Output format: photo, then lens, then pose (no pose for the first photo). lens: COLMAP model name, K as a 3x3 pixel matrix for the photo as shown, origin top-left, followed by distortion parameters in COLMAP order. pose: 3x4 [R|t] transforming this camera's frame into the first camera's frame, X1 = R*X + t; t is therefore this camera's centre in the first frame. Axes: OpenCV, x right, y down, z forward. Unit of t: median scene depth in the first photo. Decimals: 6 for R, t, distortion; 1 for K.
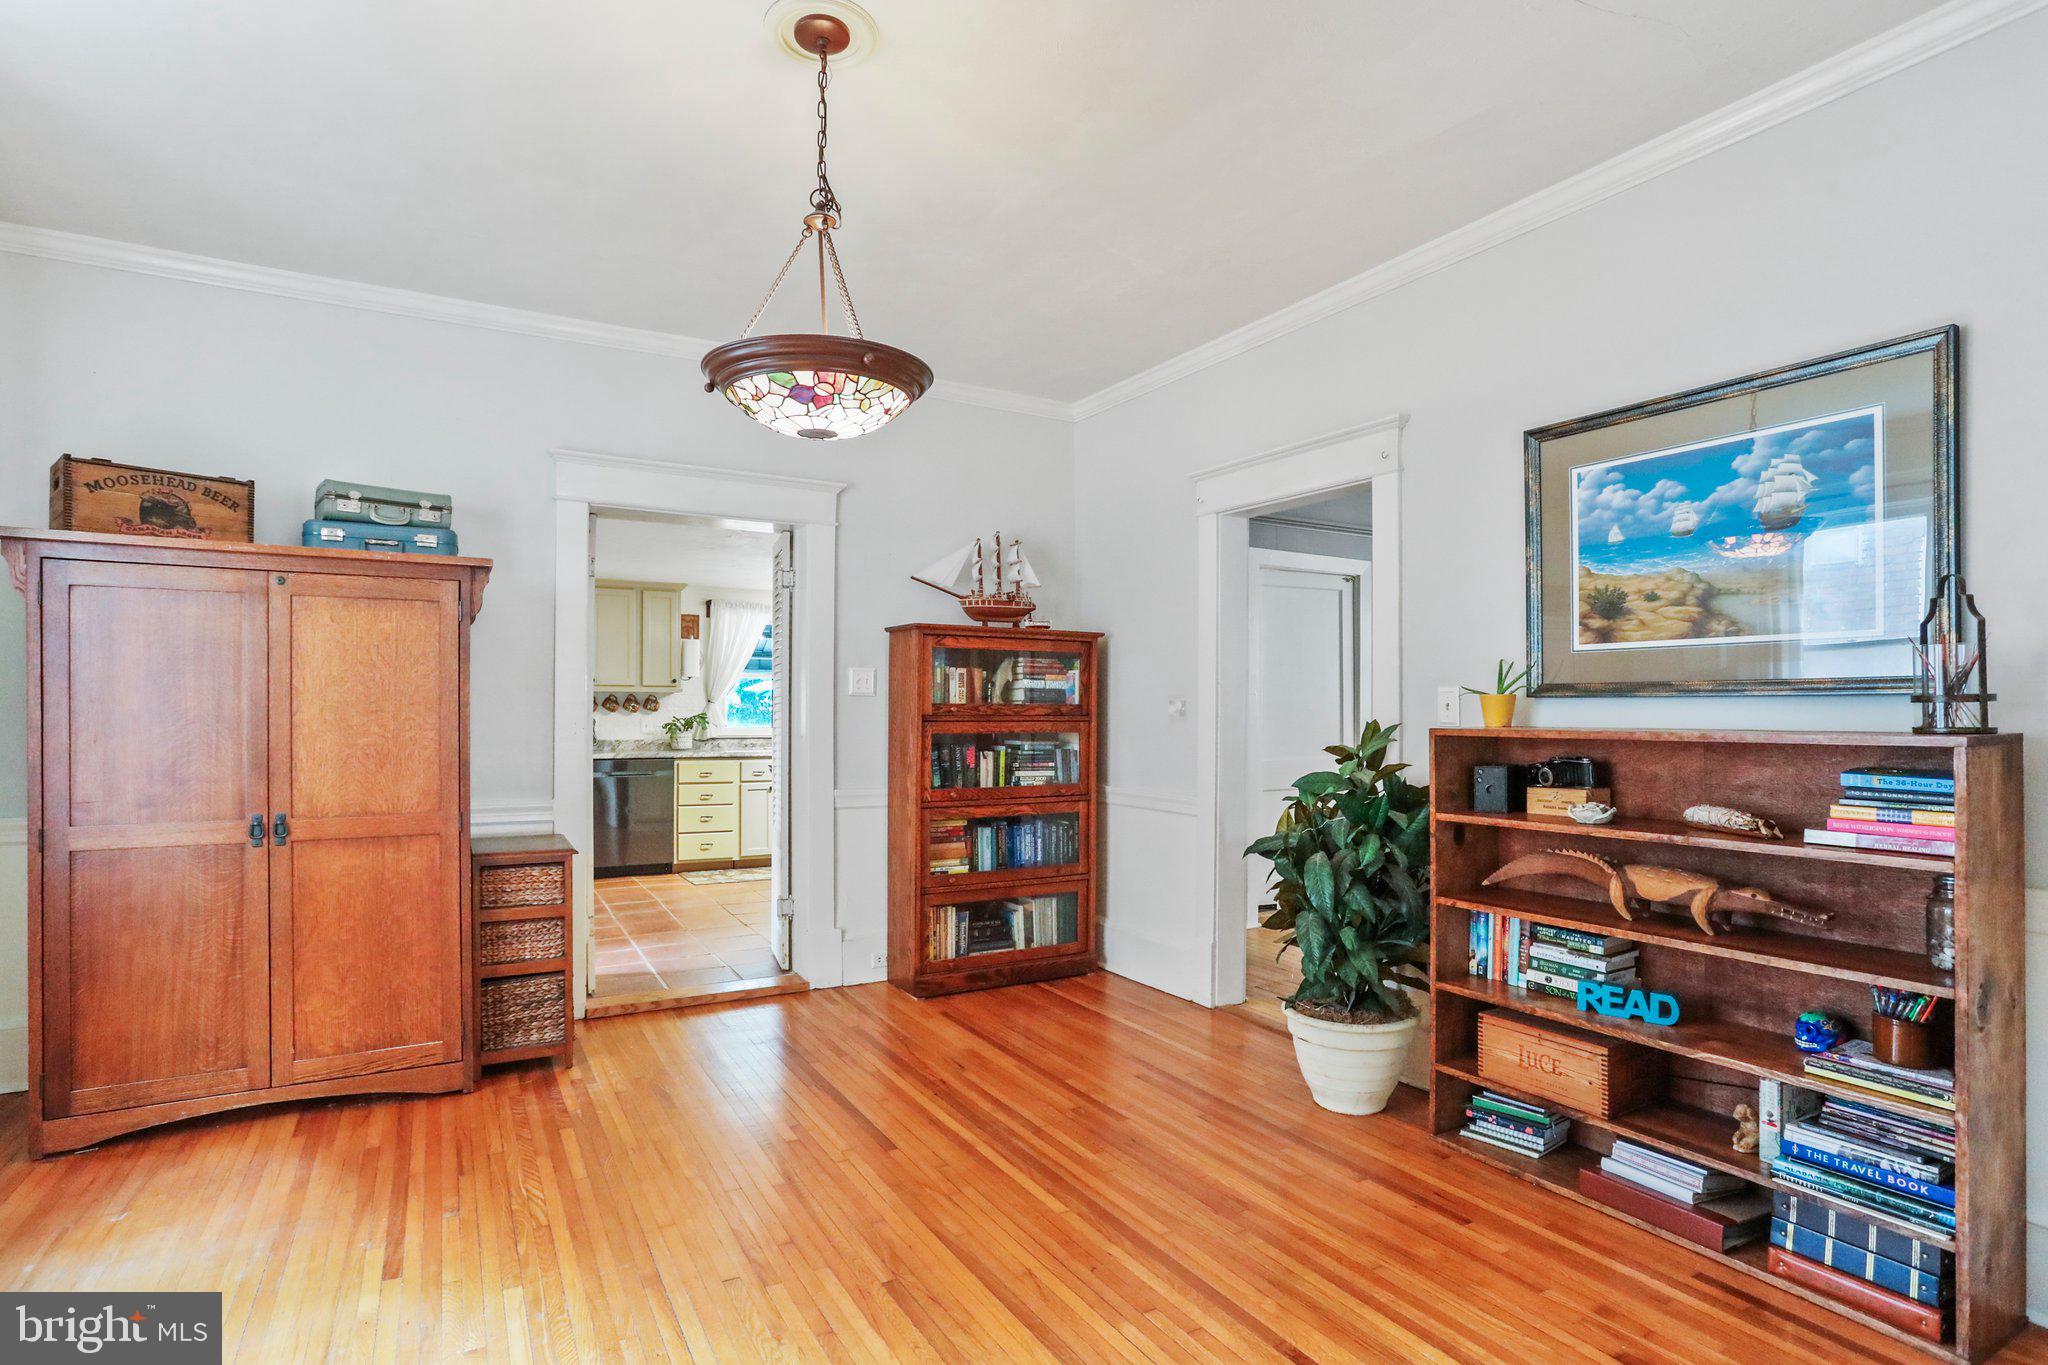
lens RADIAL K [[1058.3, 0, 1034.5], [0, 1058.3, 696.9], [0, 0, 1]] dist [-0.027172, 0.001807]
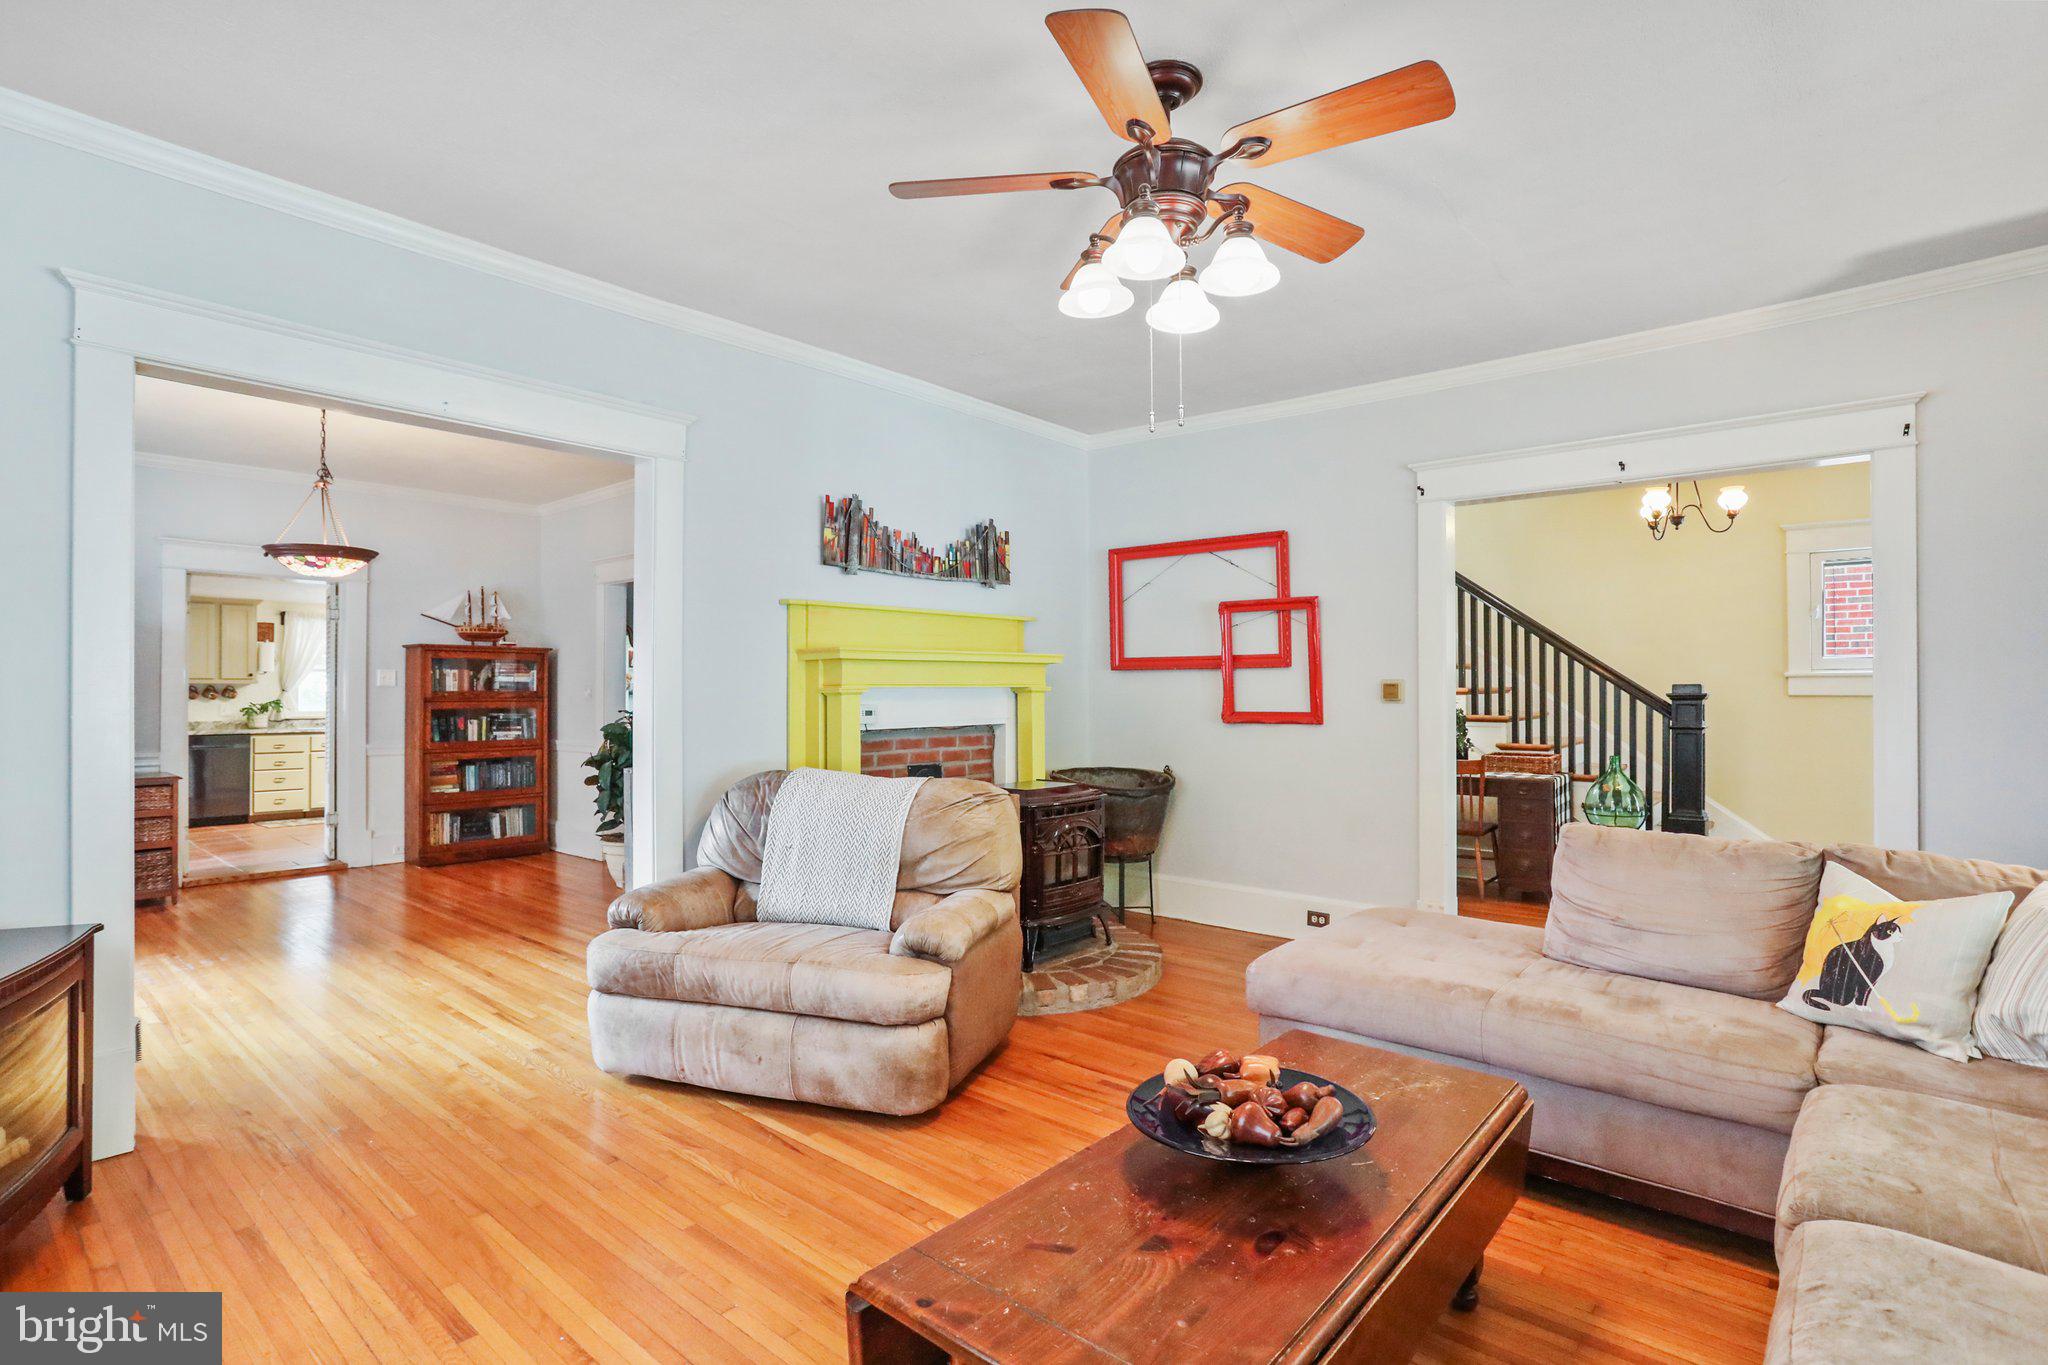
lens RADIAL K [[1001.5, 0, 1031.8], [0, 1001.5, 673.3], [0, 0, 1]] dist [-0.029279, 0.011108]
pose [[0.943378, -0.000601, 0.331719, 0.260423], [0.003850, 0.999951, -0.009137, -0.003701], [-0.331697, 0.009897, 0.943334, -0.747186]]
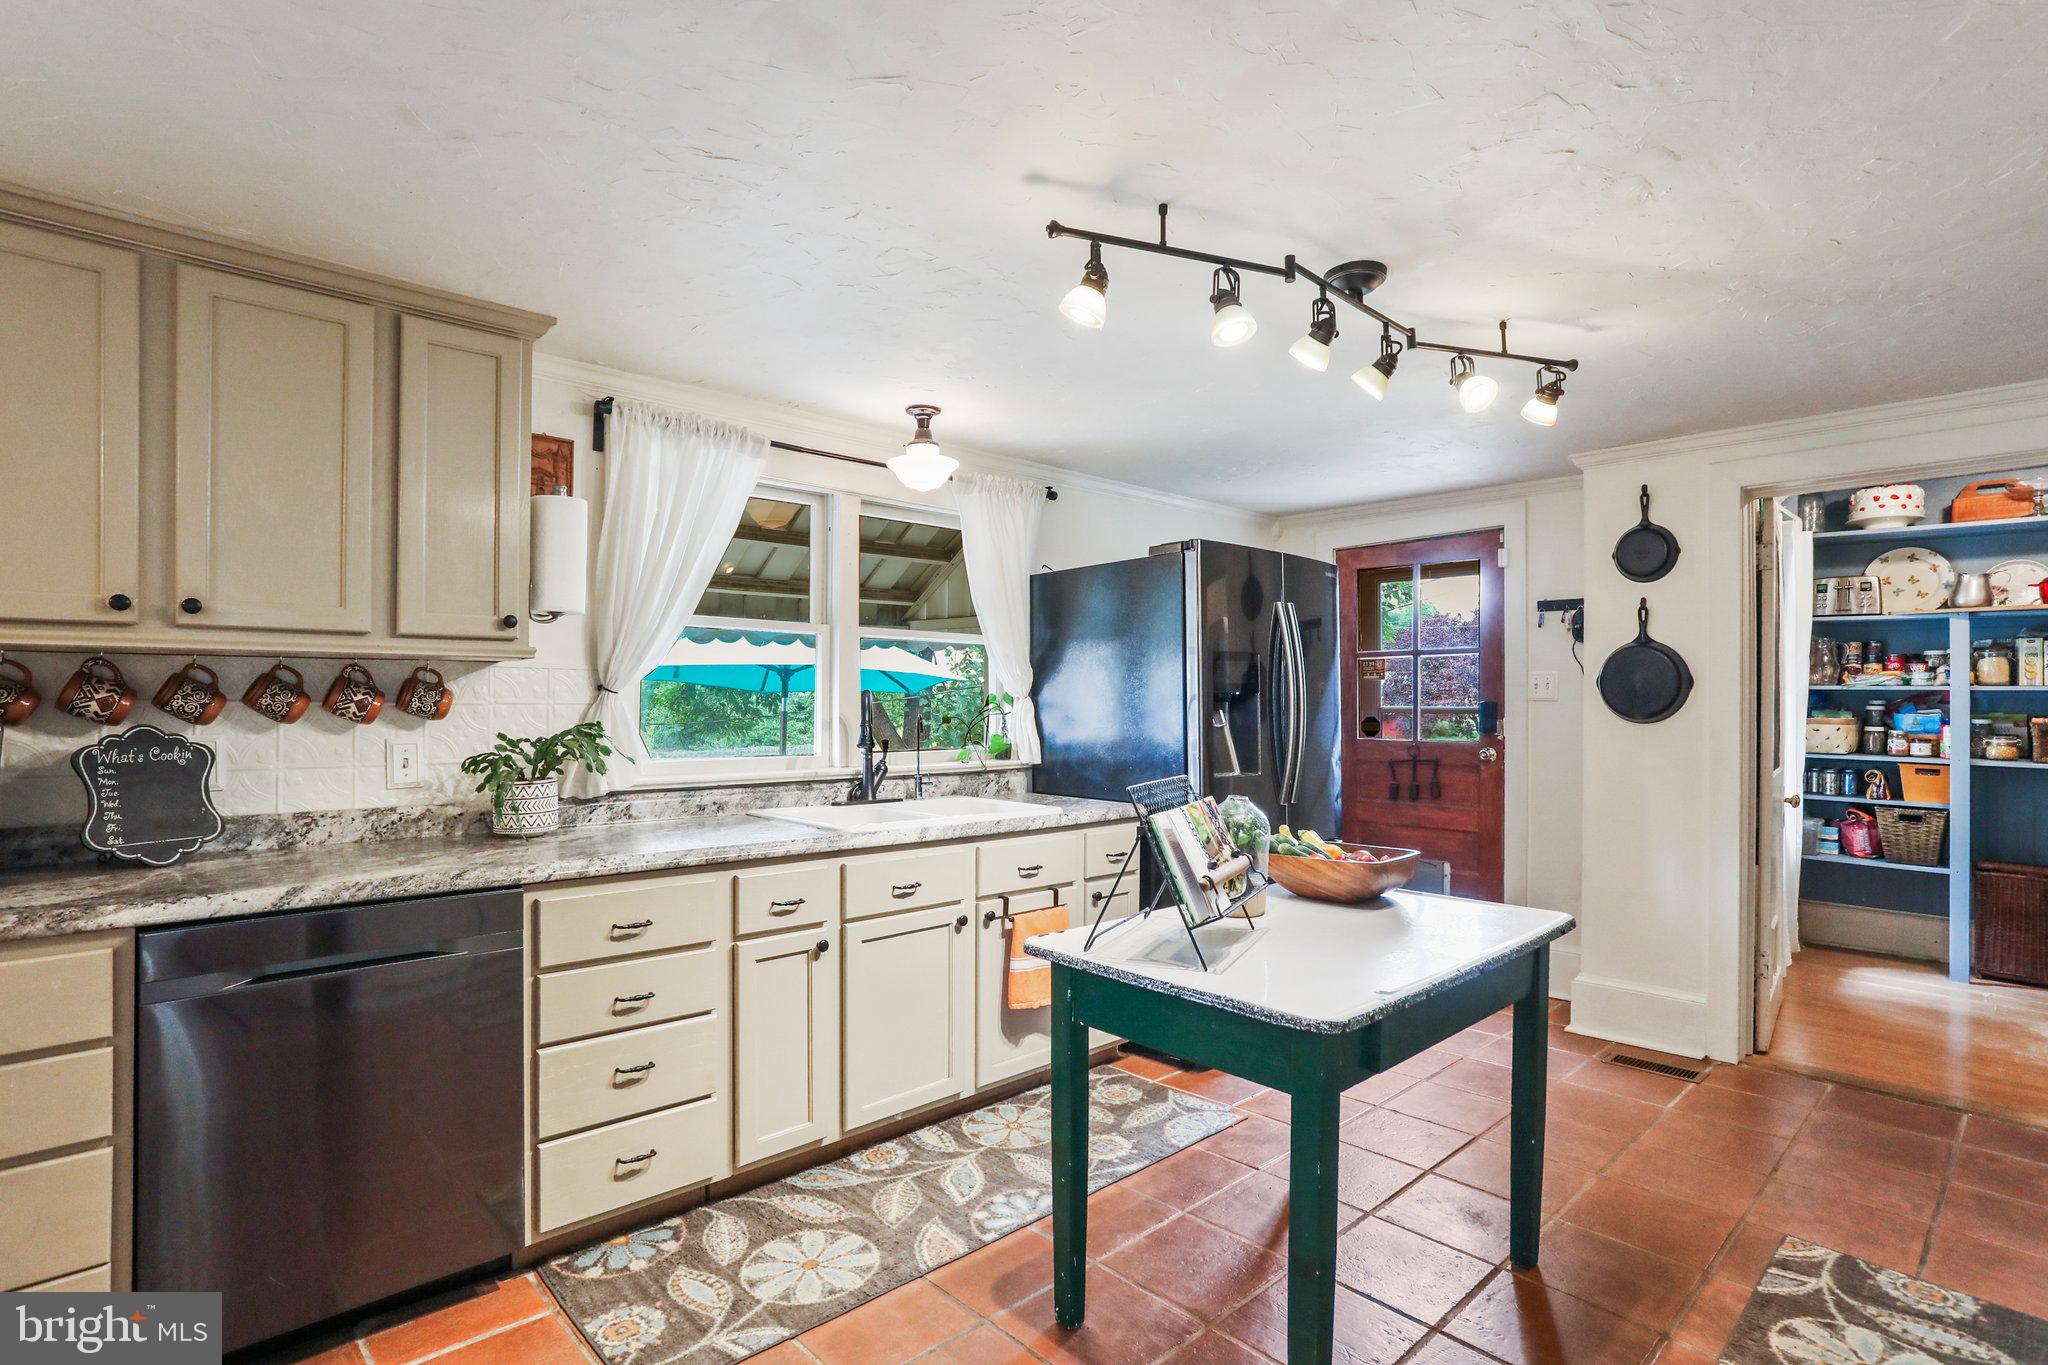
lens RADIAL K [[1001.5, 0, 1028.9], [0, 1001.5, 690.6], [0, 0, 1]] dist [-0.029279, 0.011108]
pose [[0.973779, 0.002175, 0.227486, -0.422381], [-0.001507, 0.999994, -0.003112, 0.010038], [-0.227492, 0.002687, 0.973776, 1.109662]]
